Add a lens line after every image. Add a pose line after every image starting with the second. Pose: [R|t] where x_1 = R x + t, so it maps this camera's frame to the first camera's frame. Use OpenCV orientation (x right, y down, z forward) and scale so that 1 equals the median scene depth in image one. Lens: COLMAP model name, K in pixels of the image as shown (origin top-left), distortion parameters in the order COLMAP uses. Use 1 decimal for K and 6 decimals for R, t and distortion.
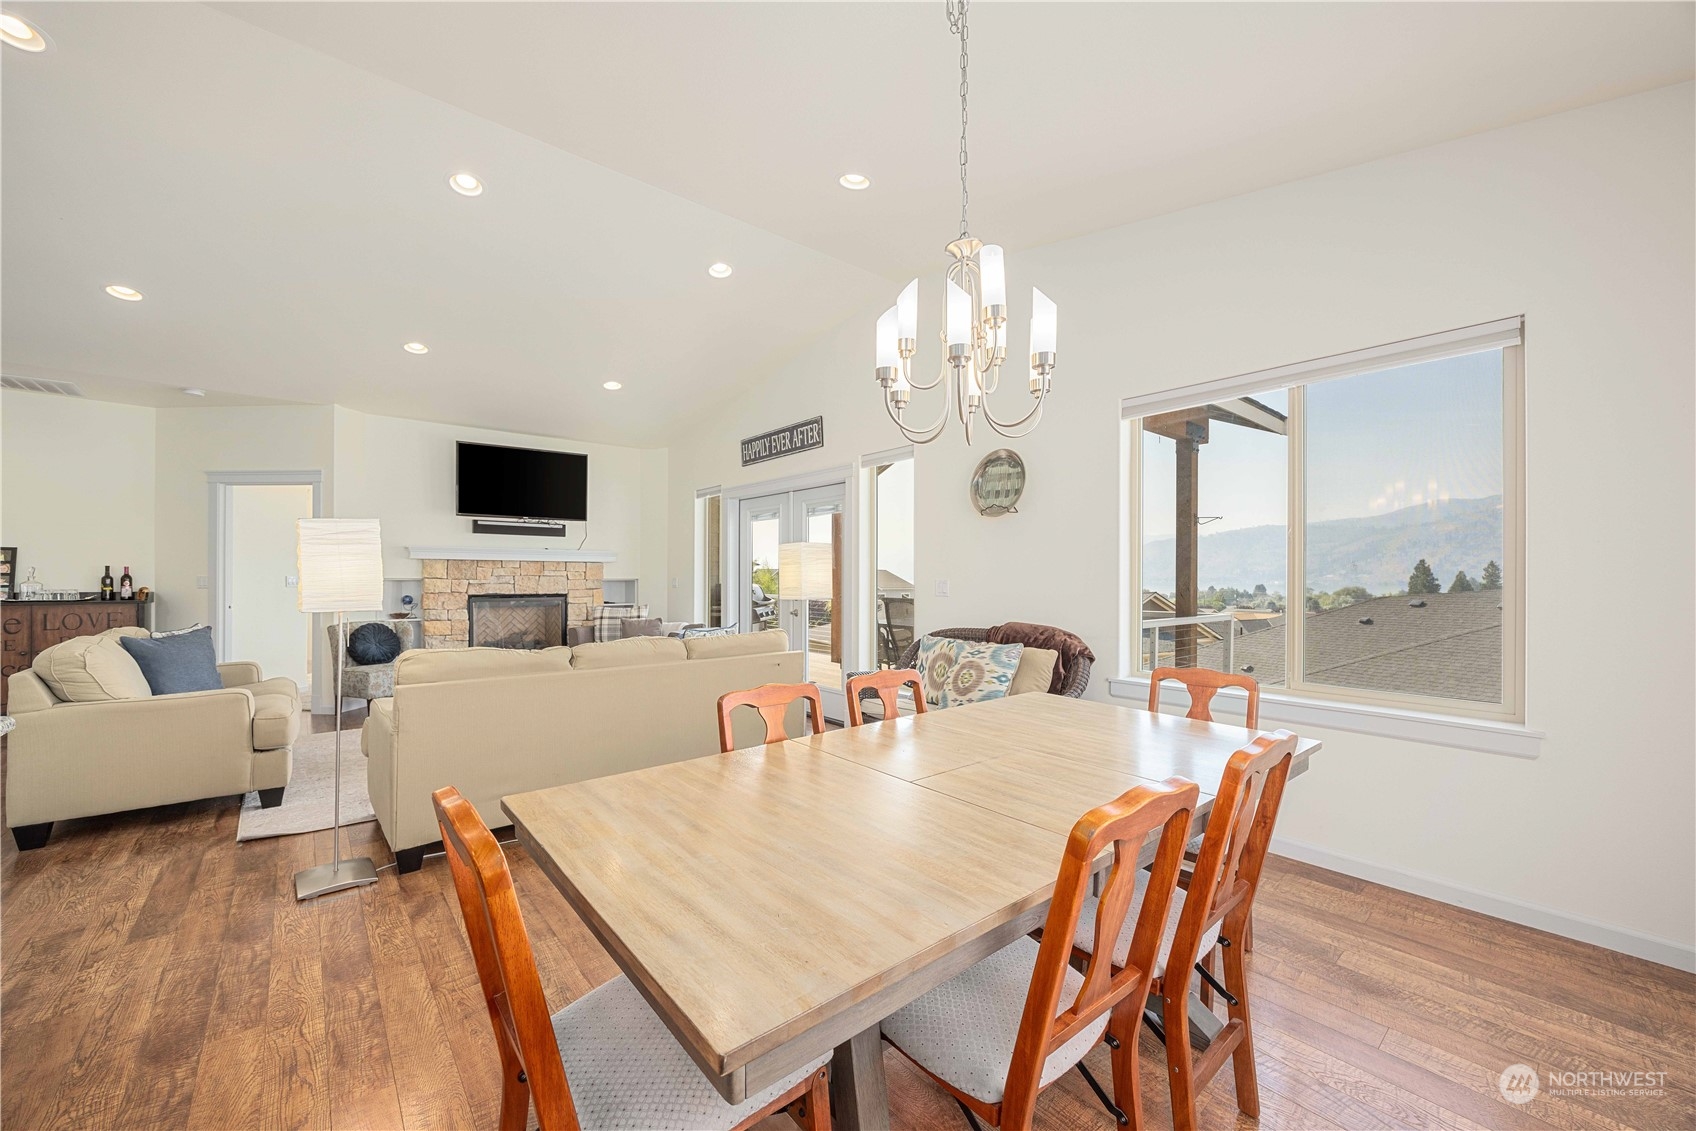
lens RADIAL K [[644.3, 0, 845.2], [0, 644.3, 577.2], [0, 0, 1]] dist [-0.001401, -0.000489]
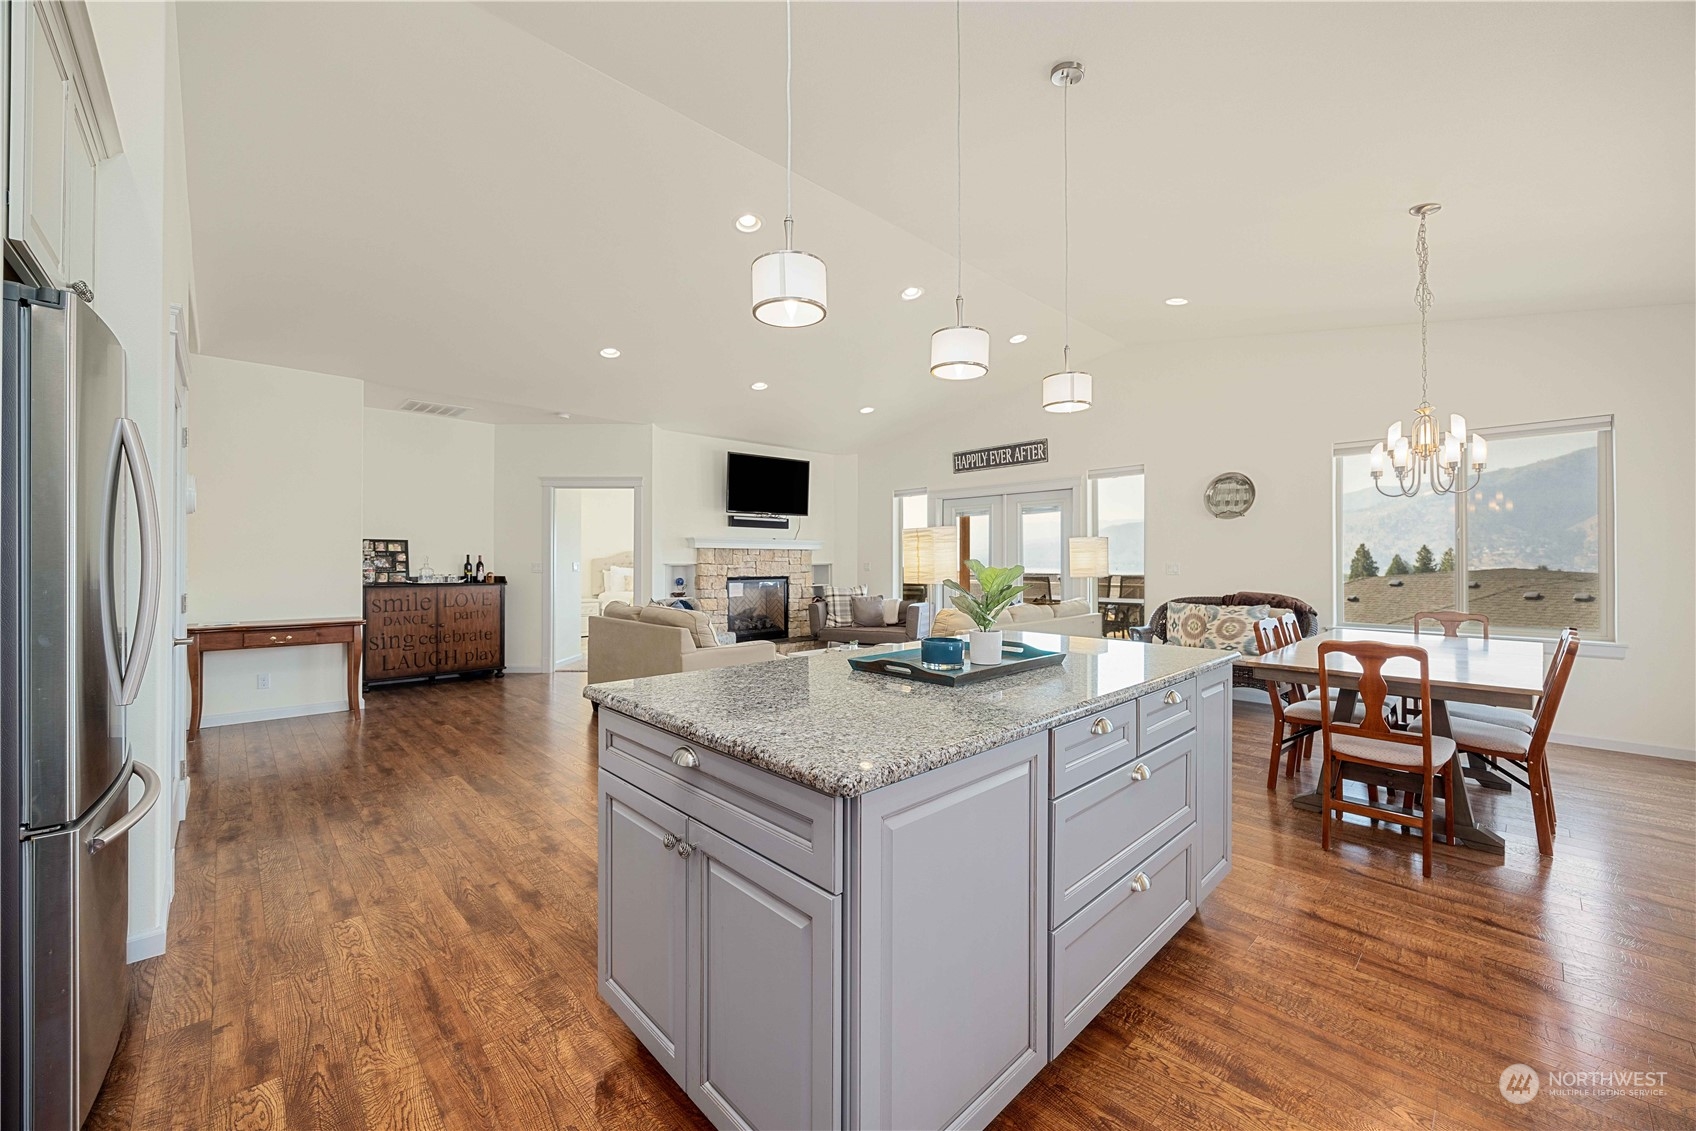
lens RADIAL K [[650.5, 0, 851.5], [0, 650.5, 560.8], [0, 0, 1]] dist [-0.001741, -0.000035]
pose [[0.997527, -0.004007, 0.070171, -0.497463], [0.004184, 0.999988, -0.002383, -0.000061], [-0.070161, 0.002671, 0.997532, -0.275118]]
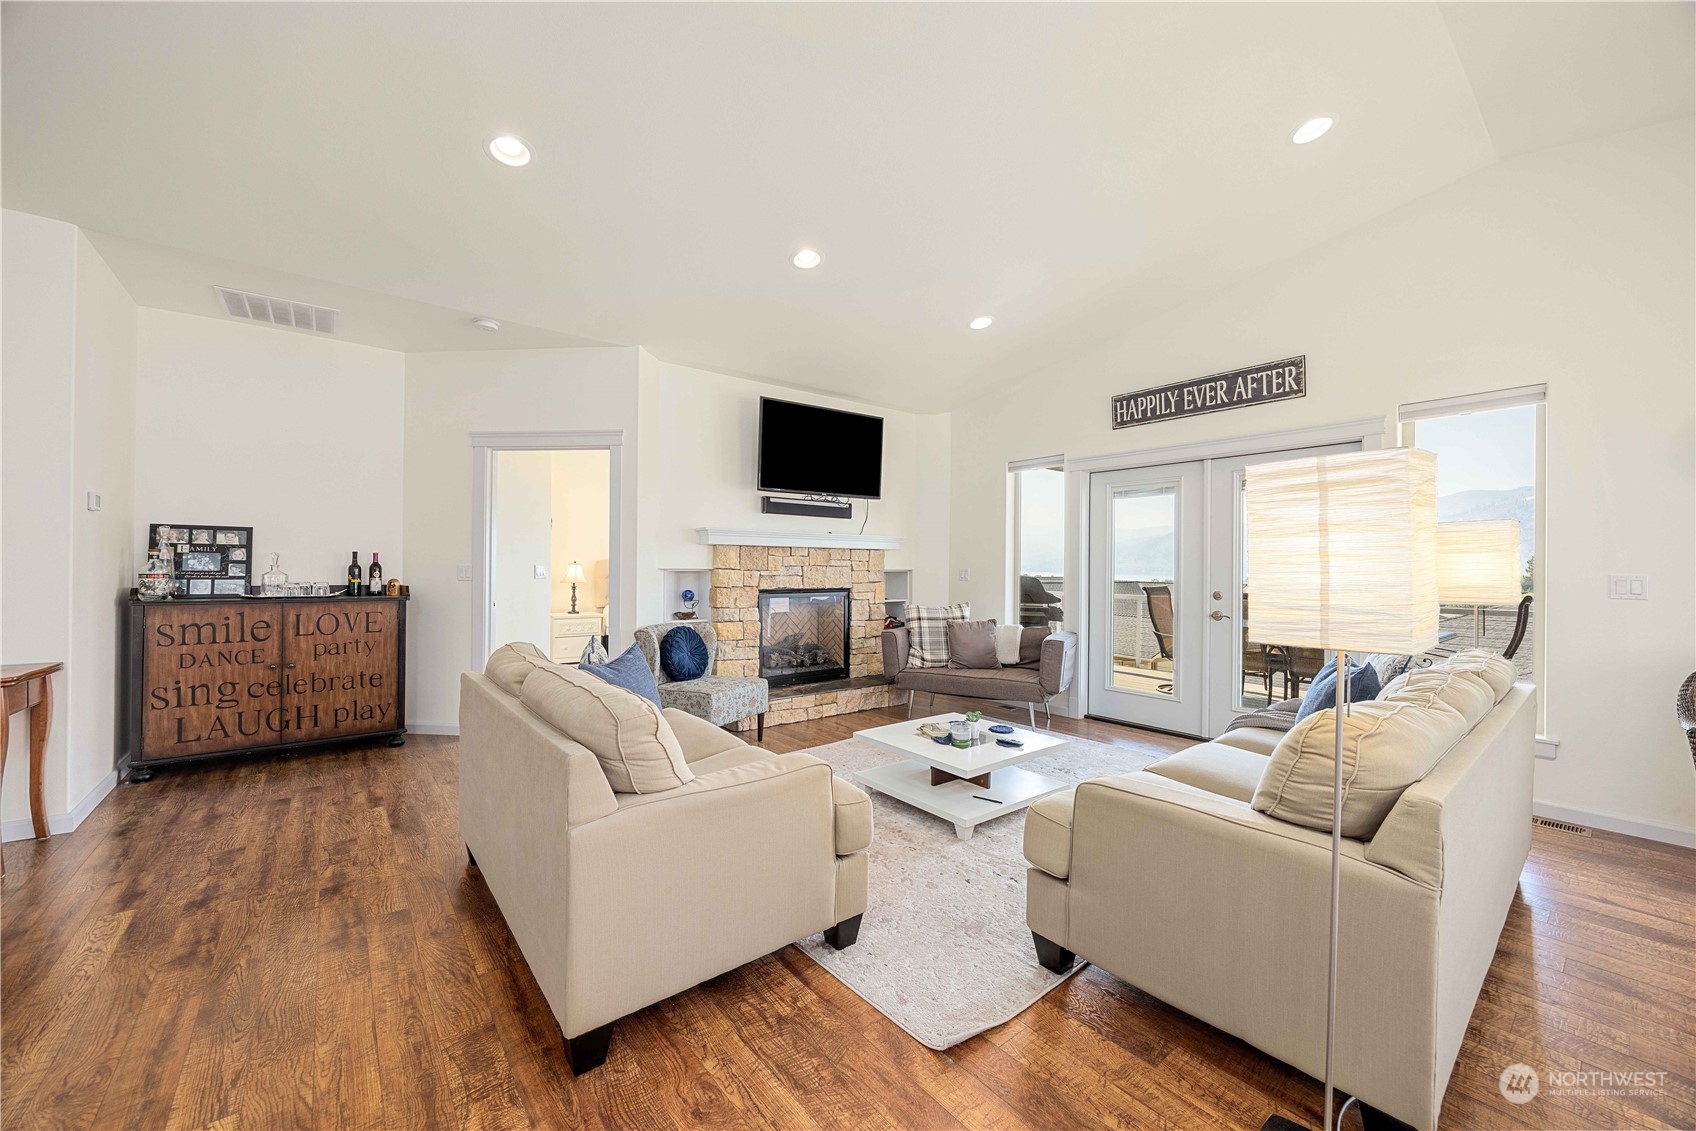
lens RADIAL K [[638.6, 0, 848.0], [0, 638.6, 565.5], [0, 0, 1]] dist [-0.001669, -0.000094]
pose [[0.999767, 0.004380, -0.021134, -0.520611], [-0.004427, 0.999988, -0.002189, -0.001662], [0.021124, 0.002282, 0.999774, 0.232087]]
